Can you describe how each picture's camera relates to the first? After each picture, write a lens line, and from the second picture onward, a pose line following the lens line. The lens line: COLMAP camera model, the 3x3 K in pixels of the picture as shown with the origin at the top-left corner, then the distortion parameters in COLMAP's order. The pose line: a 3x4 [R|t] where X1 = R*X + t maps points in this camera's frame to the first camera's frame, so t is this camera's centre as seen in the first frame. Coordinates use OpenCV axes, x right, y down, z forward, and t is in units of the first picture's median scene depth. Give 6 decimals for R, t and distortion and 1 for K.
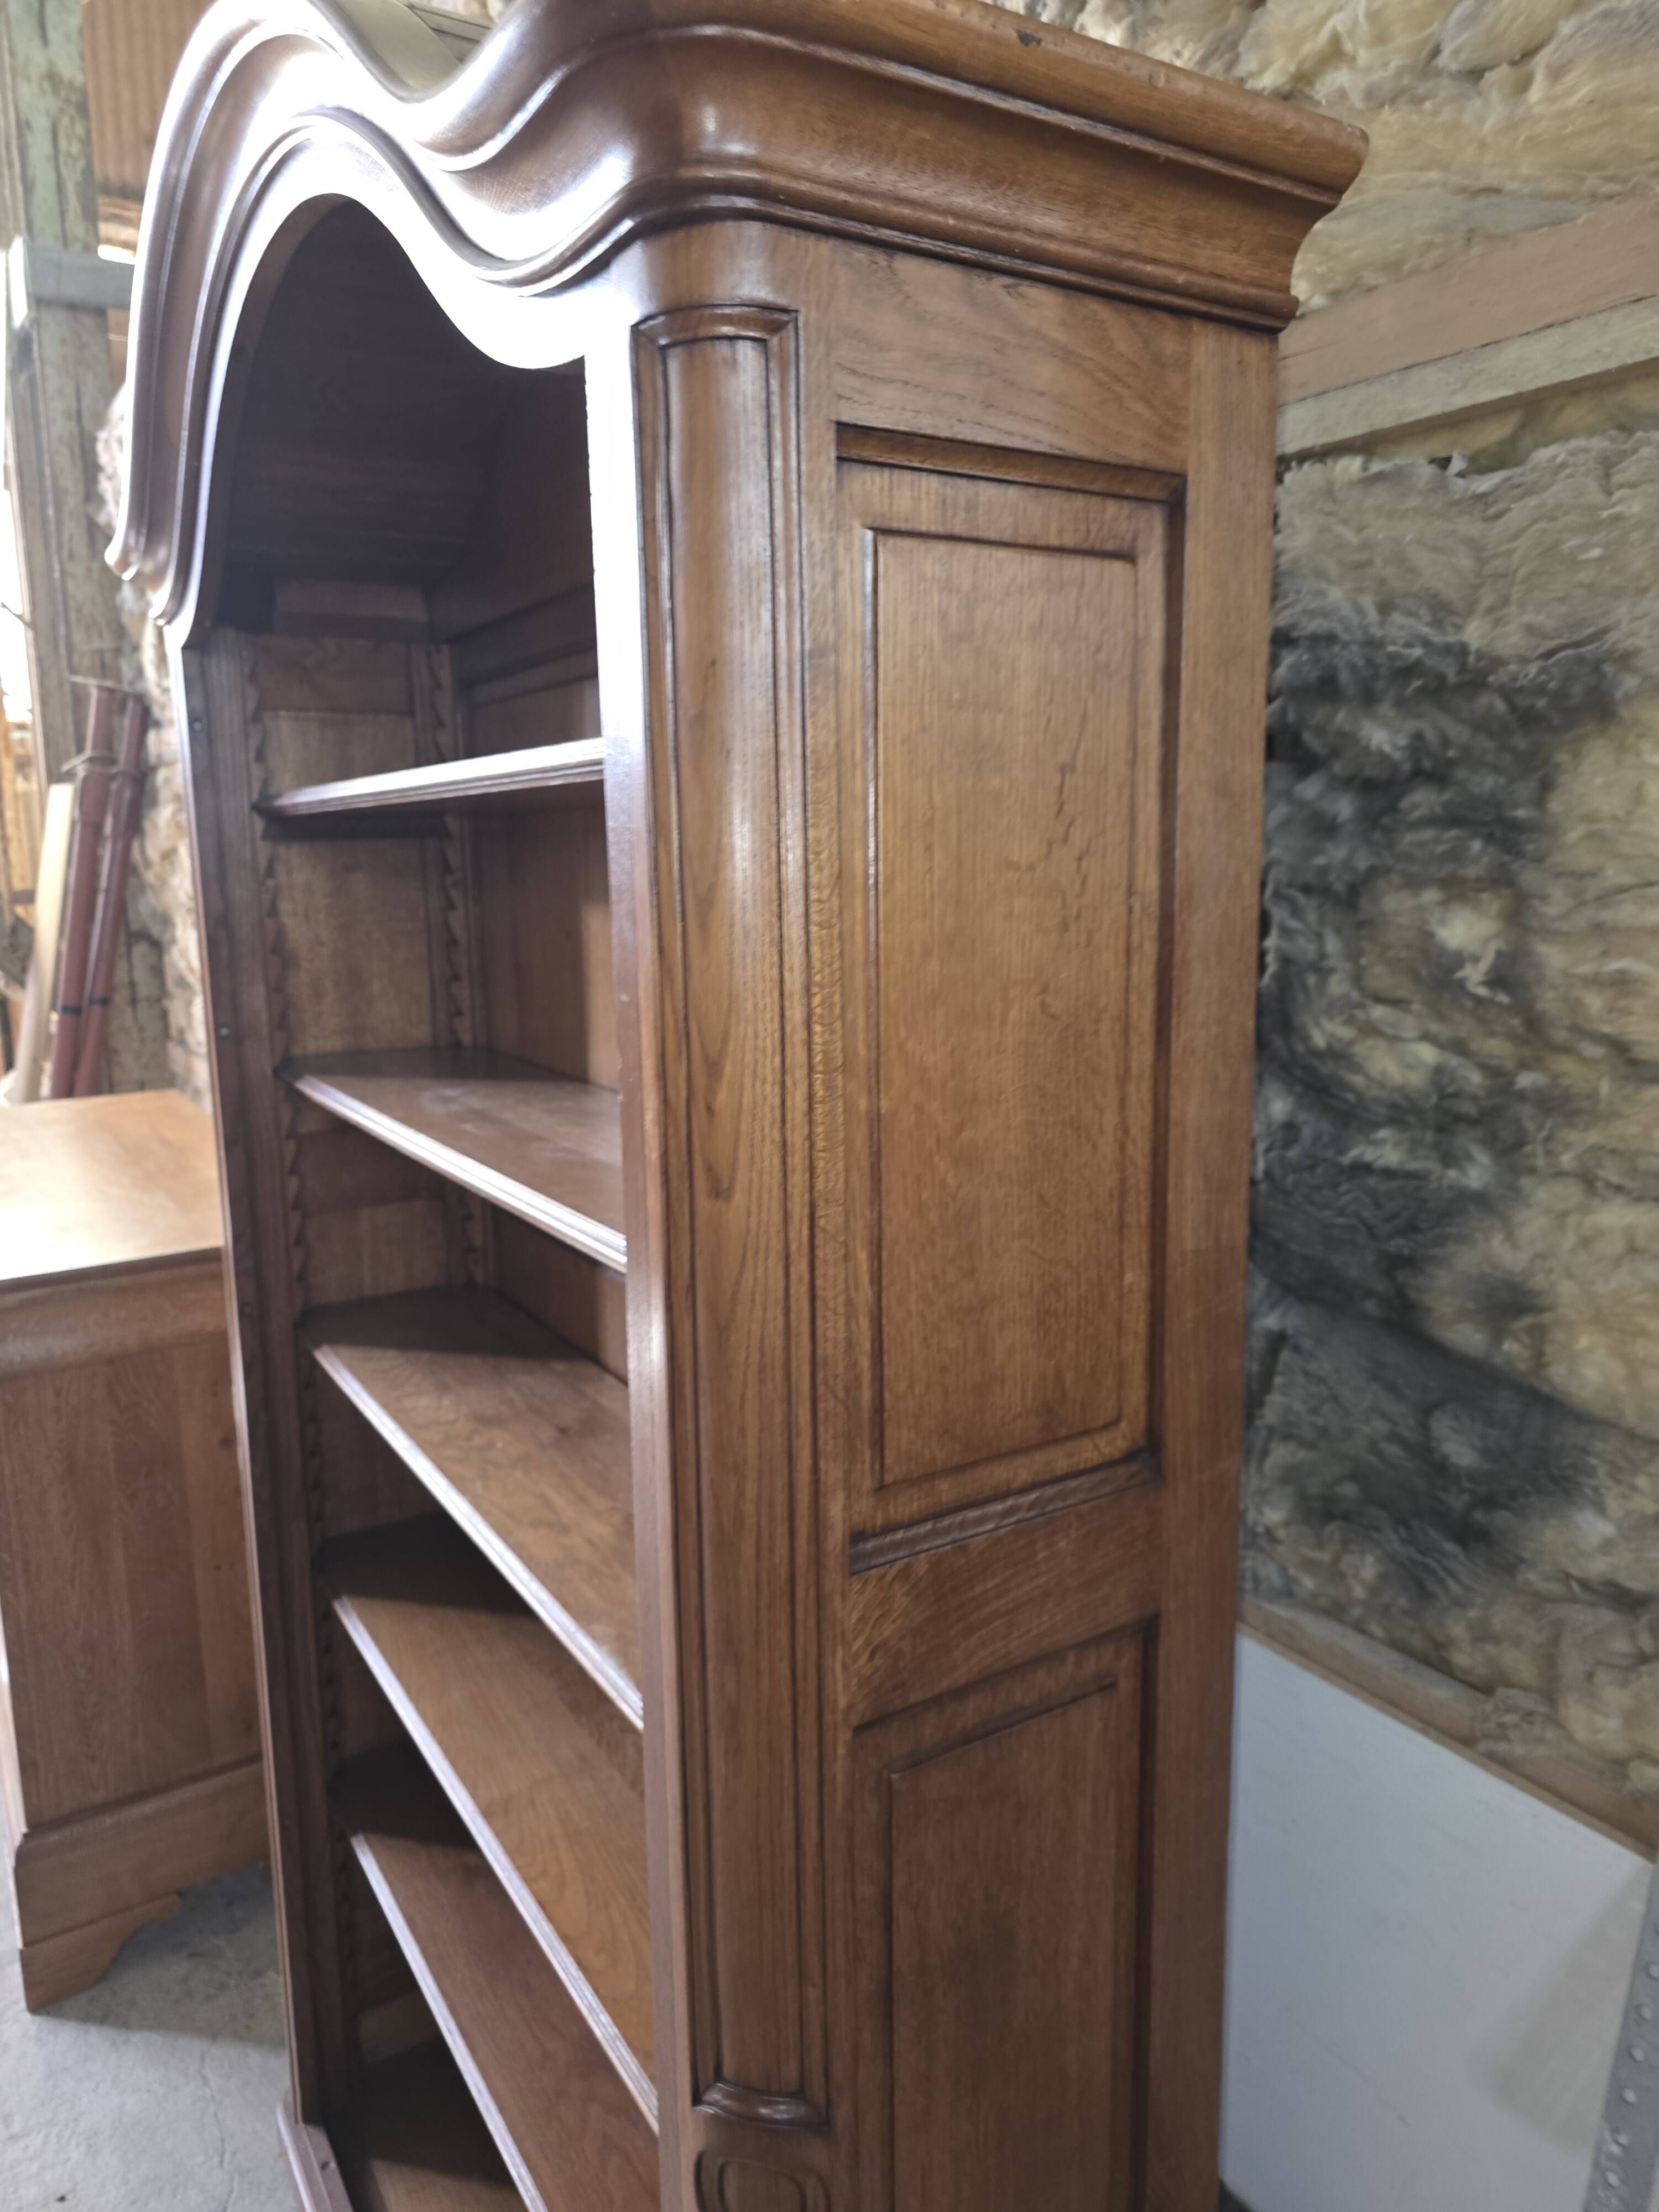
lens RADIAL K [[1509.8, 0, 793.8], [0, 1509.8, 1095.1], [0, 0, 1]] dist [0.035545, -0.024900]
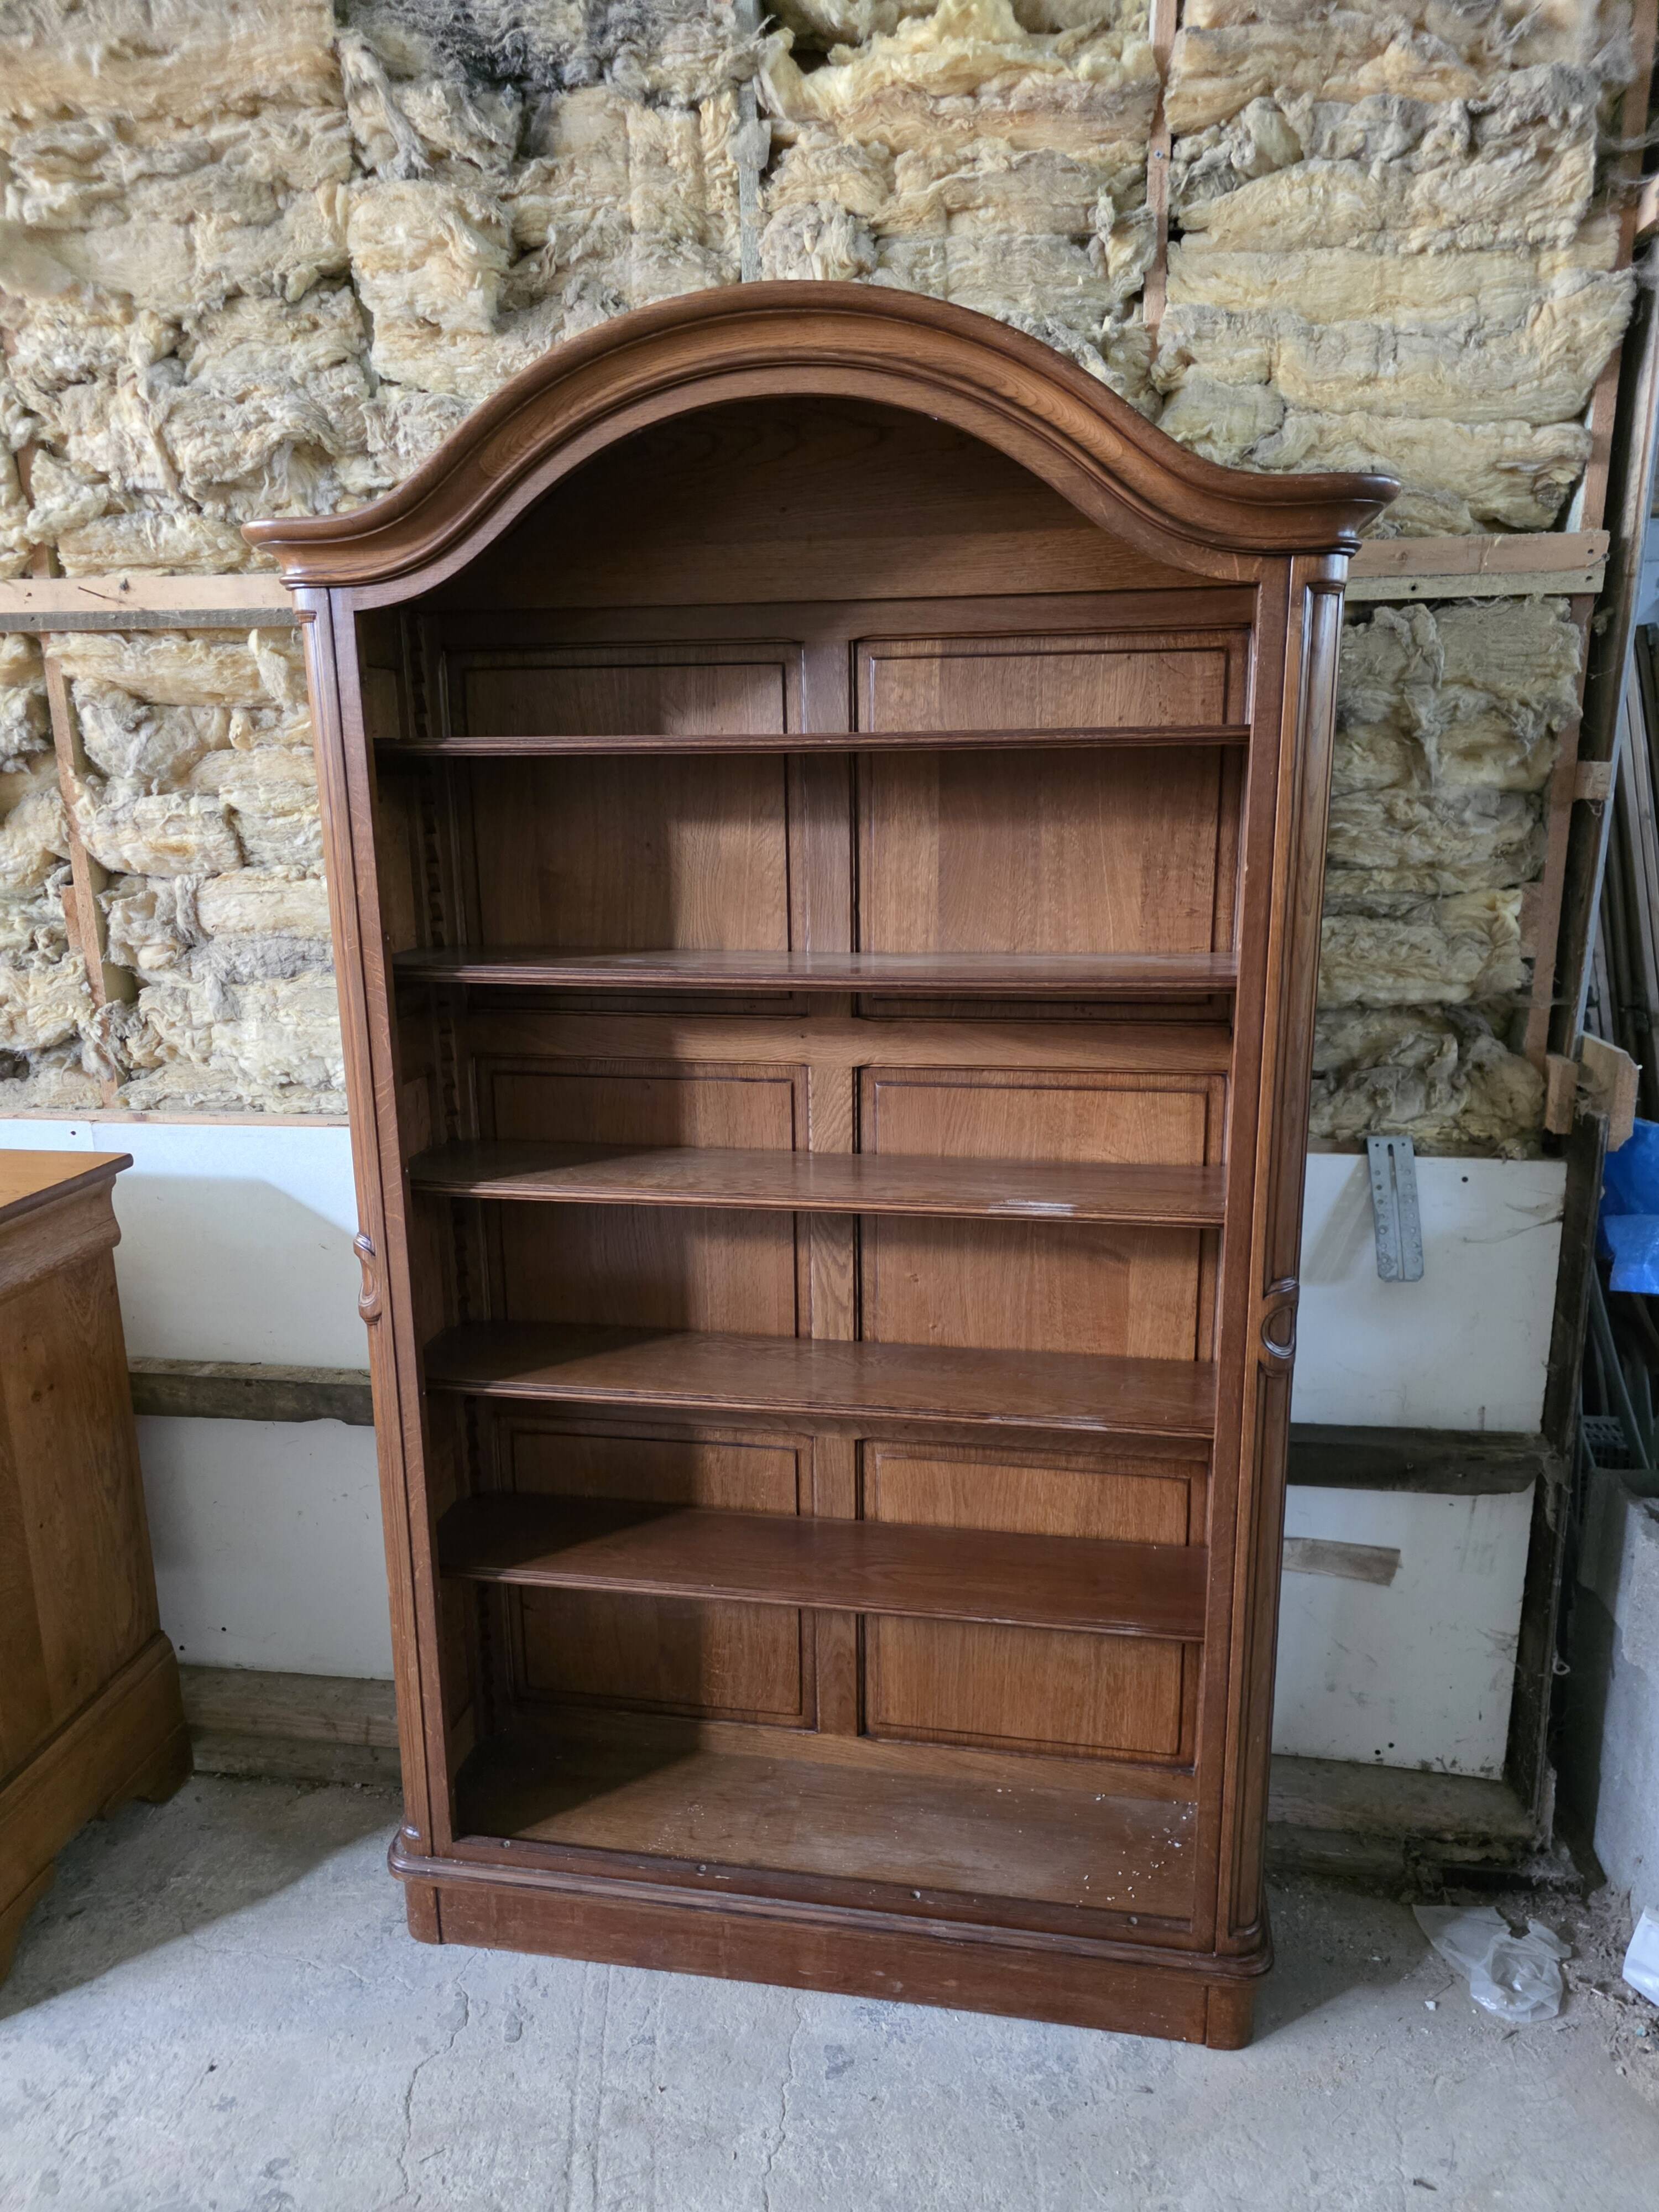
lens RADIAL K [[1509.8, 0, 831.0], [0, 1509.8, 1106.0], [0, 0, 1]] dist [0.035545, -0.024900]
pose [[0.653089, -0.157138, 0.740798, -1.901441], [0.122957, 0.987257, 0.101017, 0.021473], [-0.747232, 0.025113, 0.664089, -0.087844]]
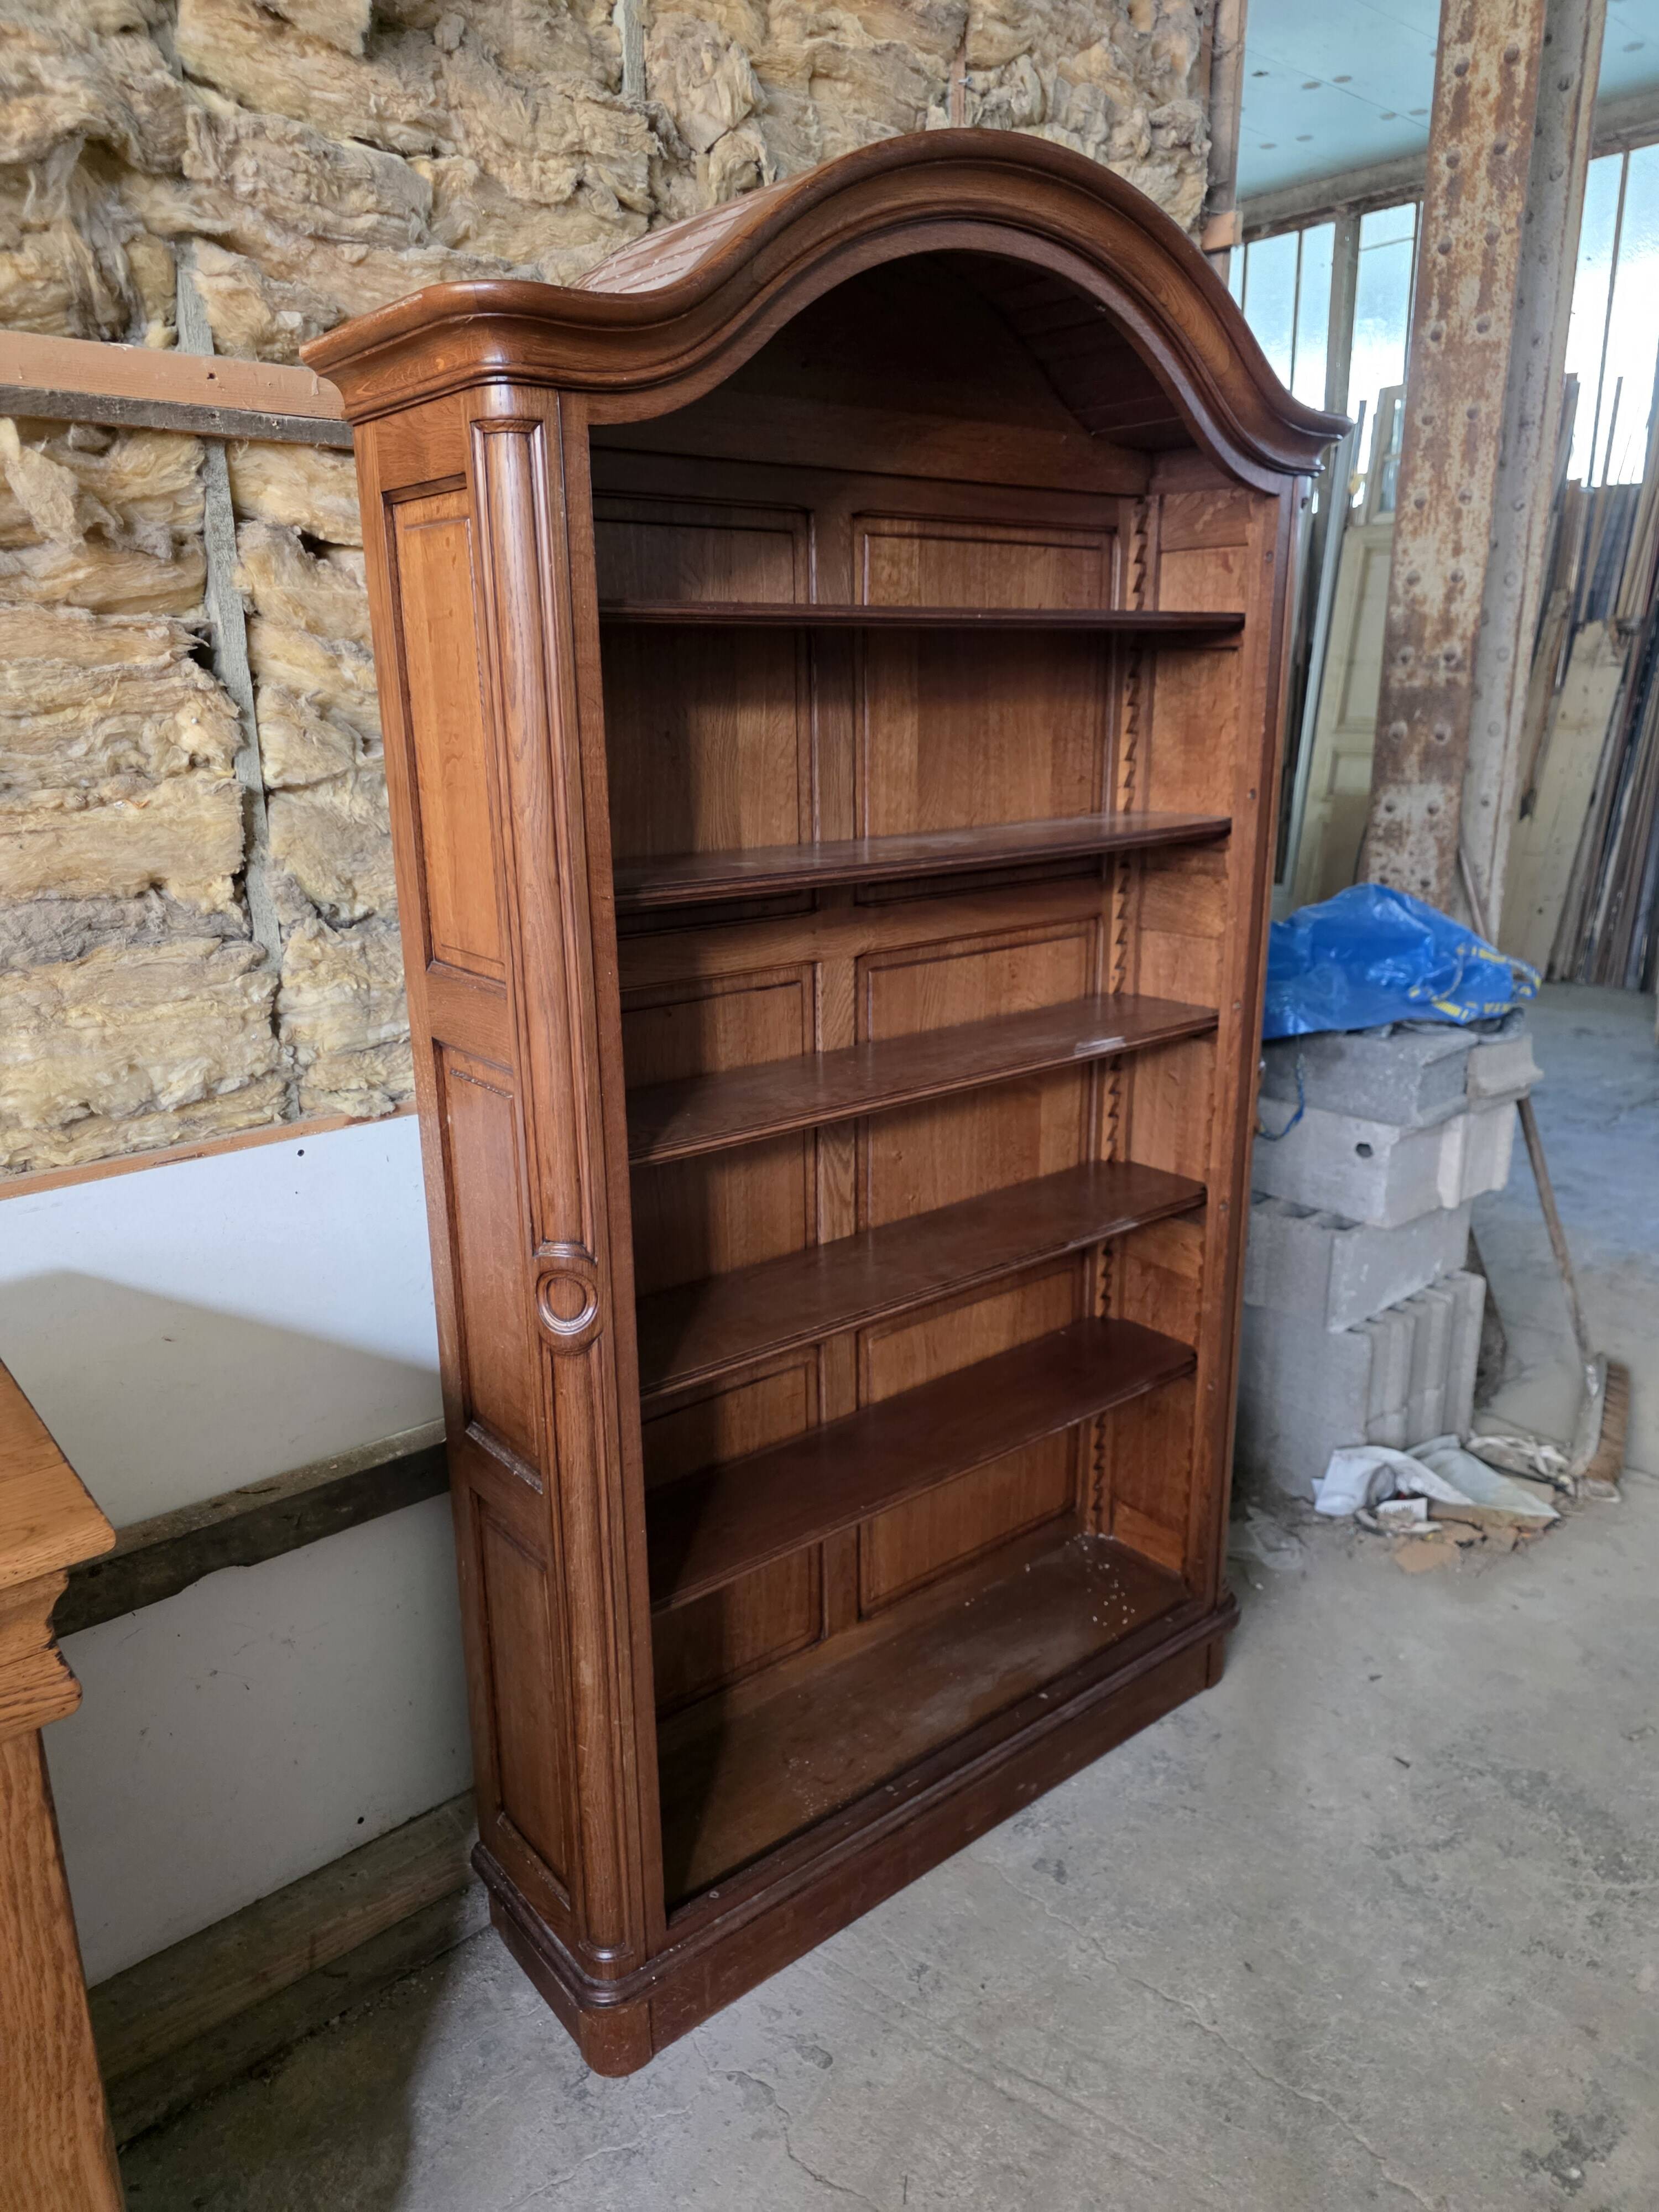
lens RADIAL K [[1509.8, 0, 857.0], [0, 1509.8, 1092.8], [0, 0, 1]] dist [0.035545, -0.024900]
pose [[-0.152528, -0.247426, 0.956826, -2.414872], [0.172108, 0.946711, 0.272246, -0.236369], [-0.973198, 0.206203, -0.101816, 1.766908]]
